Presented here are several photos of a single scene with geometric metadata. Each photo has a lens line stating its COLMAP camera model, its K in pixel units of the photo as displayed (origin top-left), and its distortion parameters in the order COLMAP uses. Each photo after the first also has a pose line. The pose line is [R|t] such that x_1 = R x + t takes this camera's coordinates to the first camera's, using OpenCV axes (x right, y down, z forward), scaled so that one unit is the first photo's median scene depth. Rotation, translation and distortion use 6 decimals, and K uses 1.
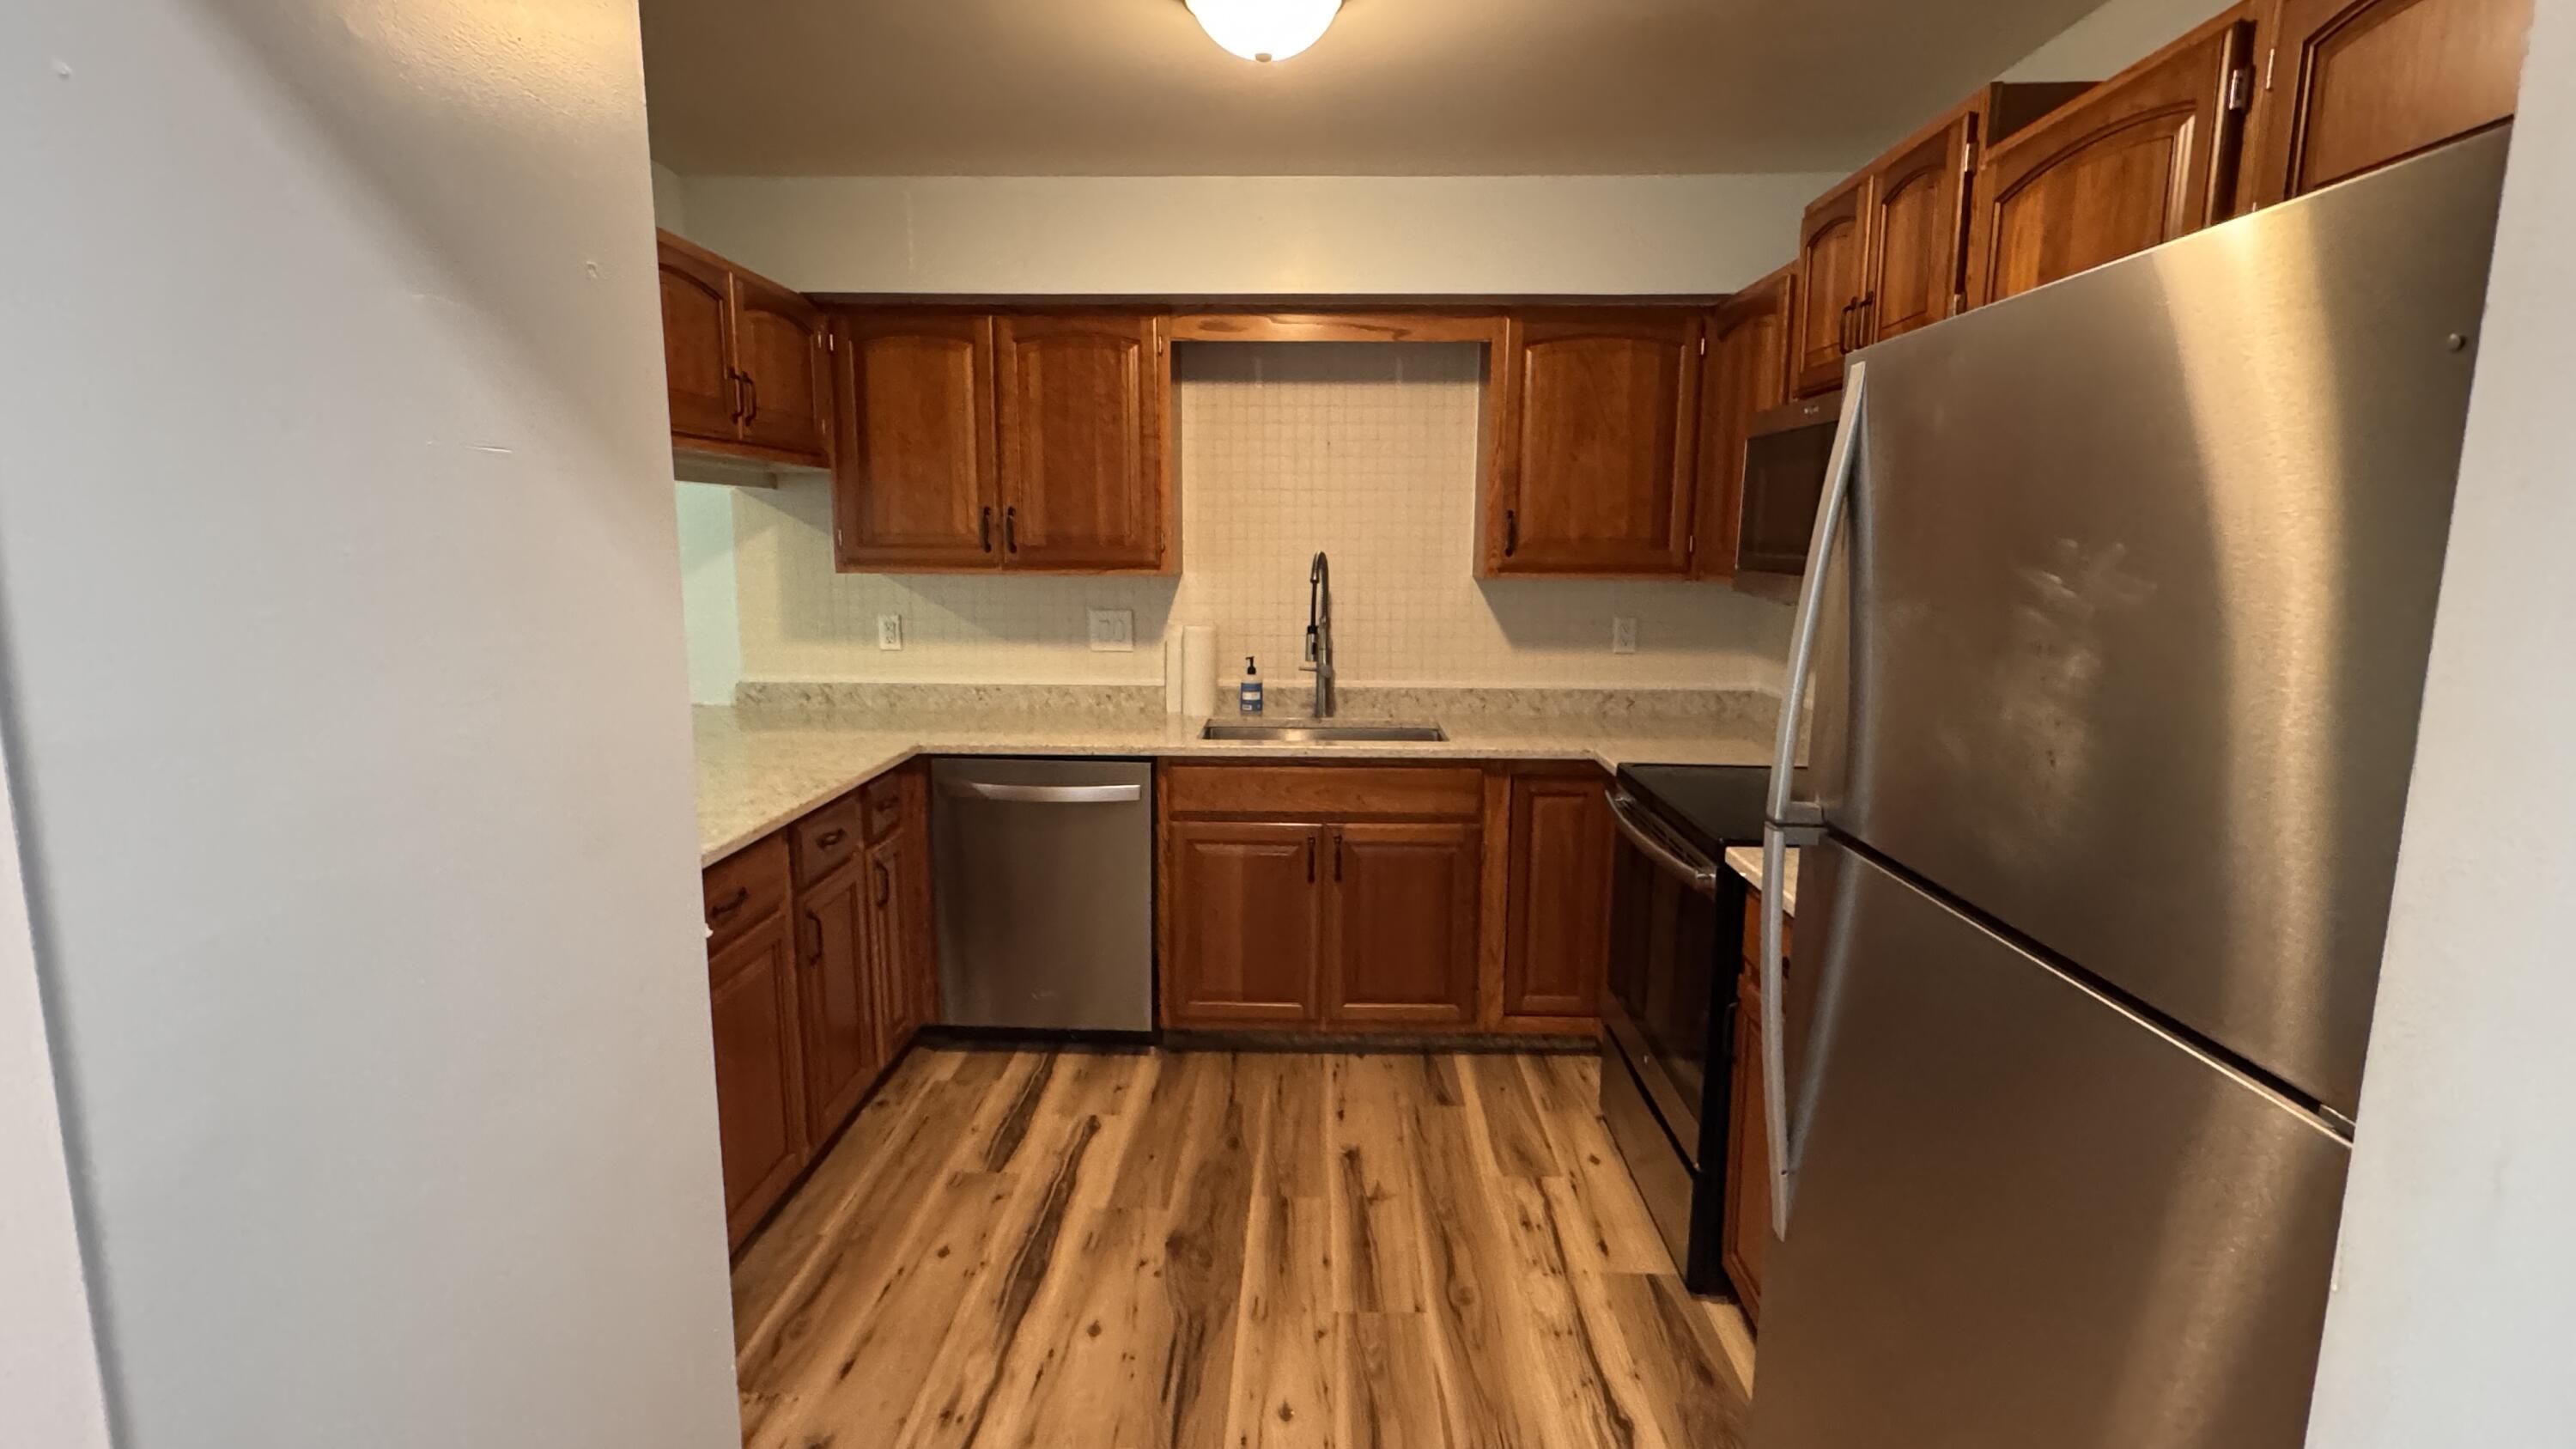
lens RADIAL K [[1196.6, 0, 1285.8], [0, 1196.6, 723.7], [0, 0, 1]] dist [-0.008561, 0.001381]
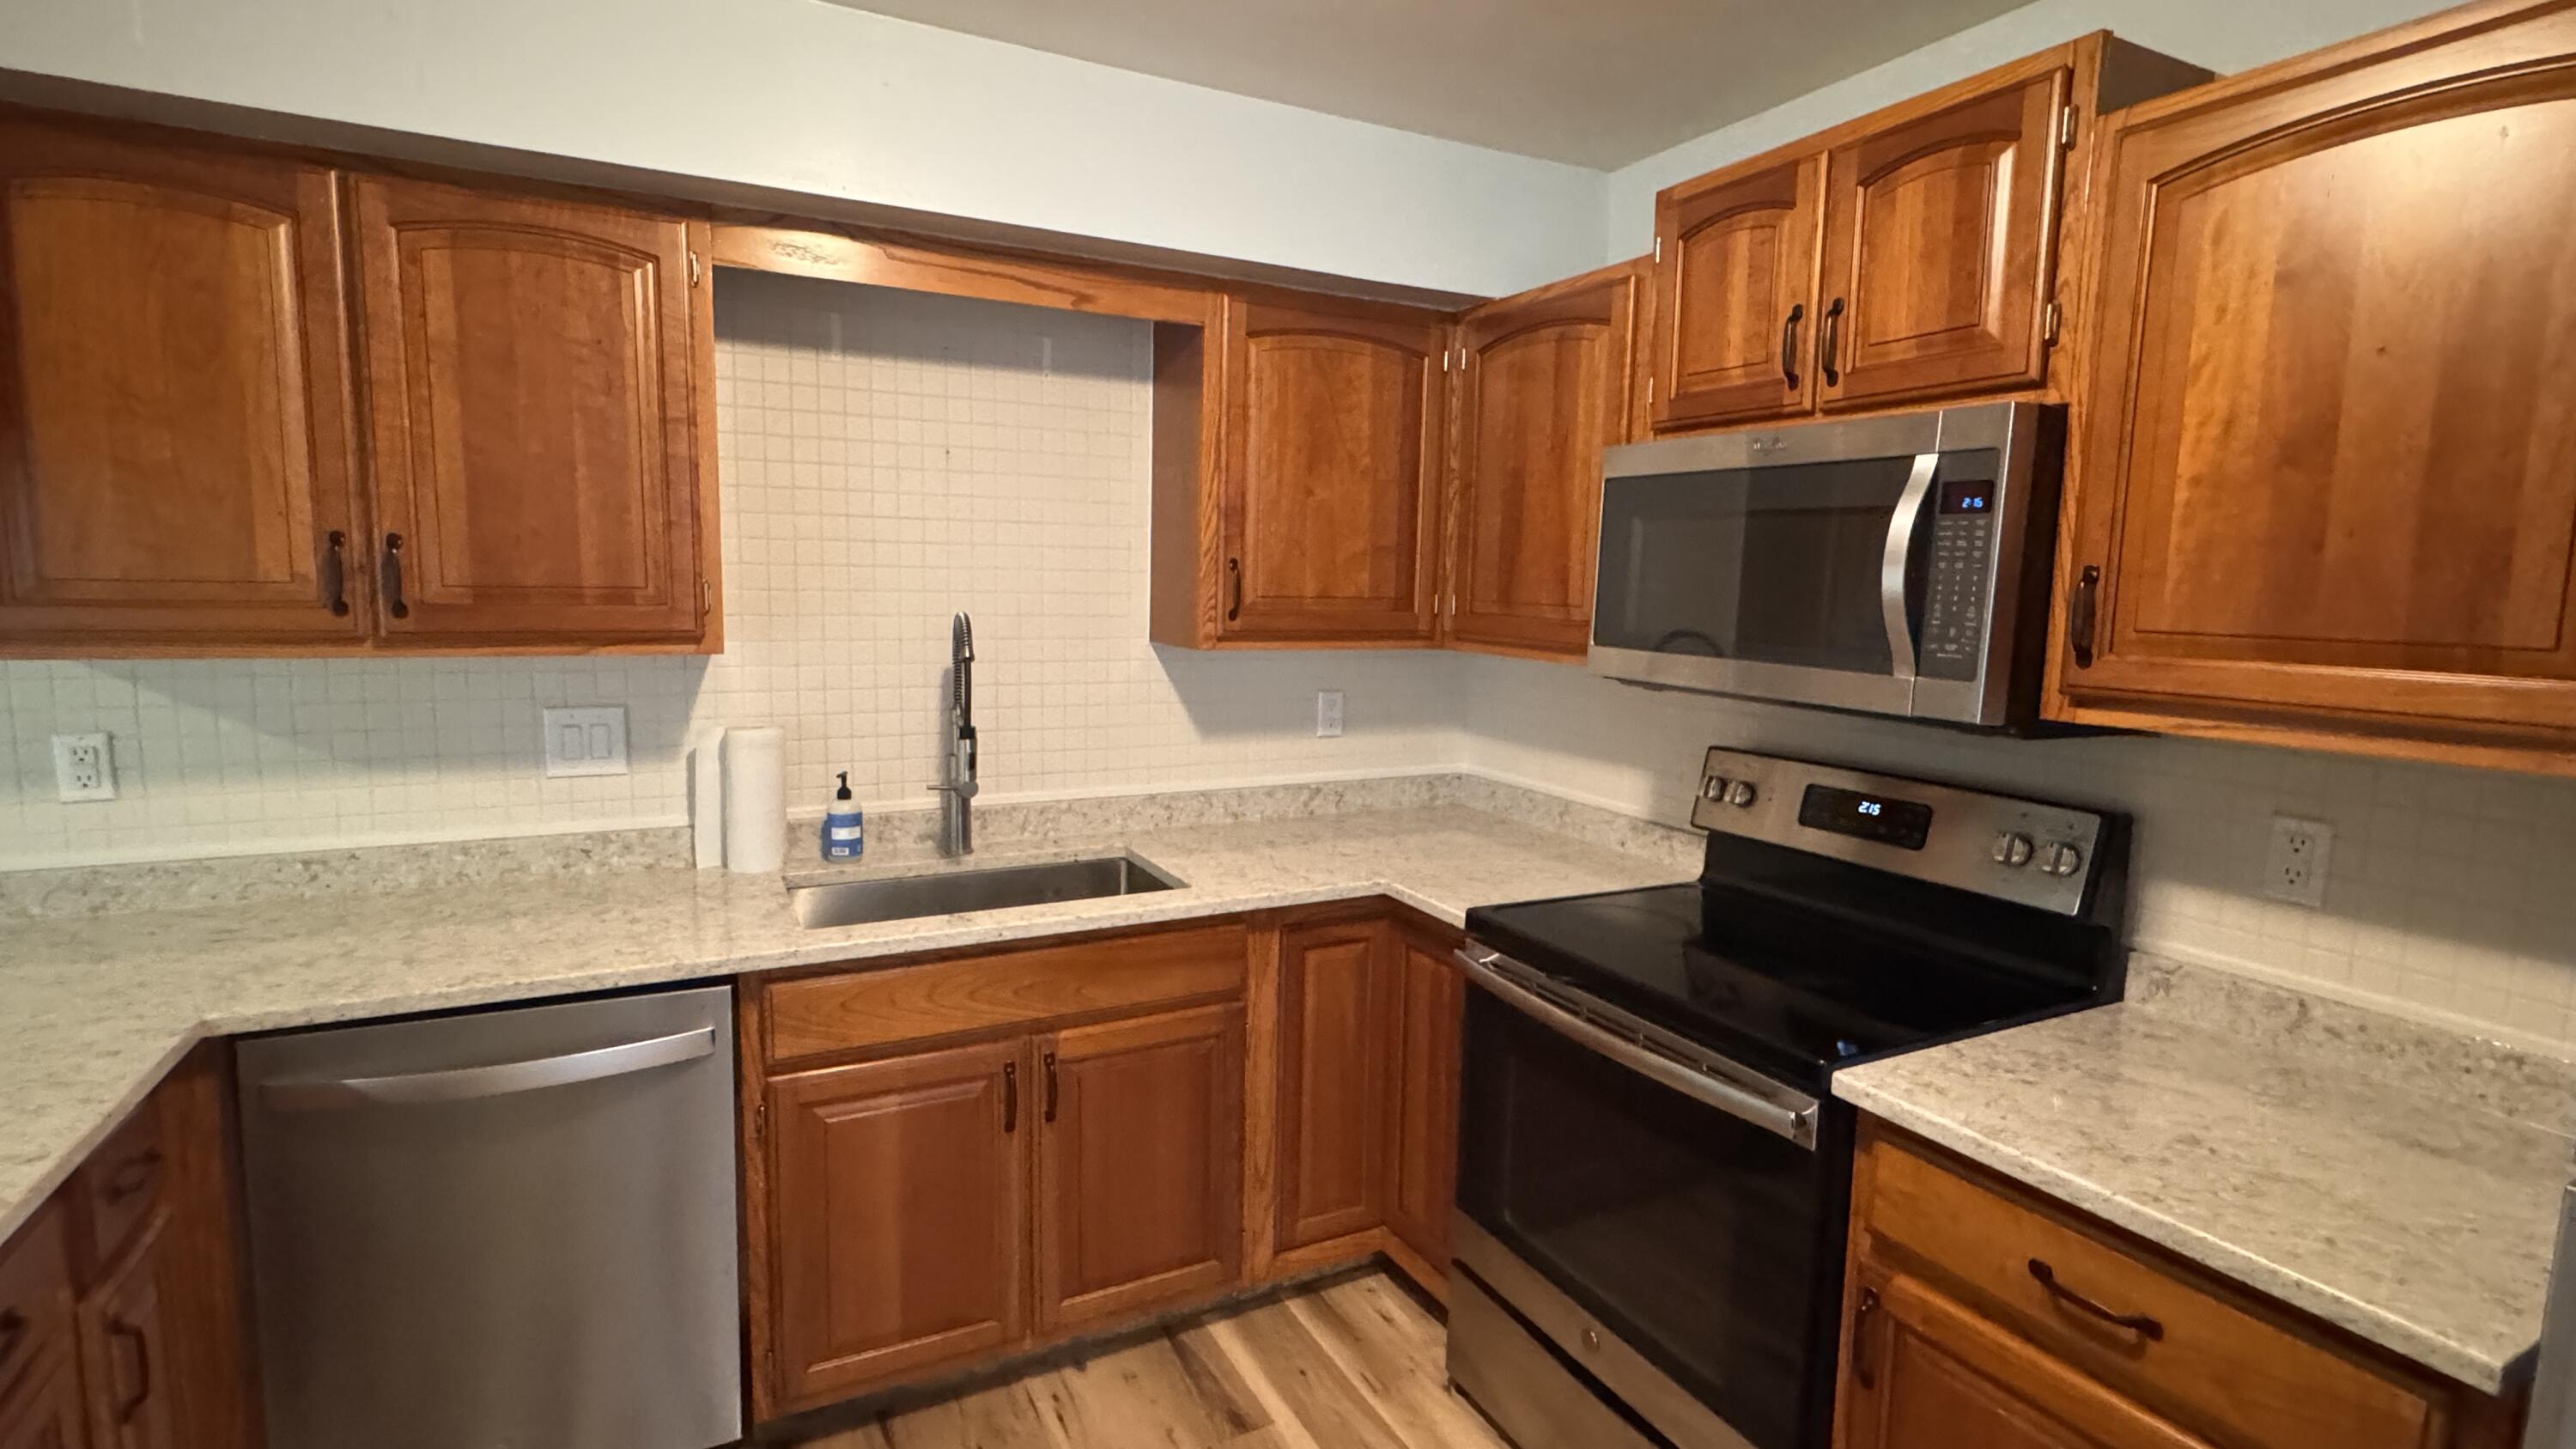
lens RADIAL K [[1196.6, 0, 1285.8], [0, 1196.6, 719.2], [0, 0, 1]] dist [-0.008561, 0.001381]
pose [[0.873514, -0.044560, 0.484755, -0.144696], [0.058210, 0.998218, -0.013134, -0.068218], [-0.483306, 0.039691, 0.874551, 0.346988]]
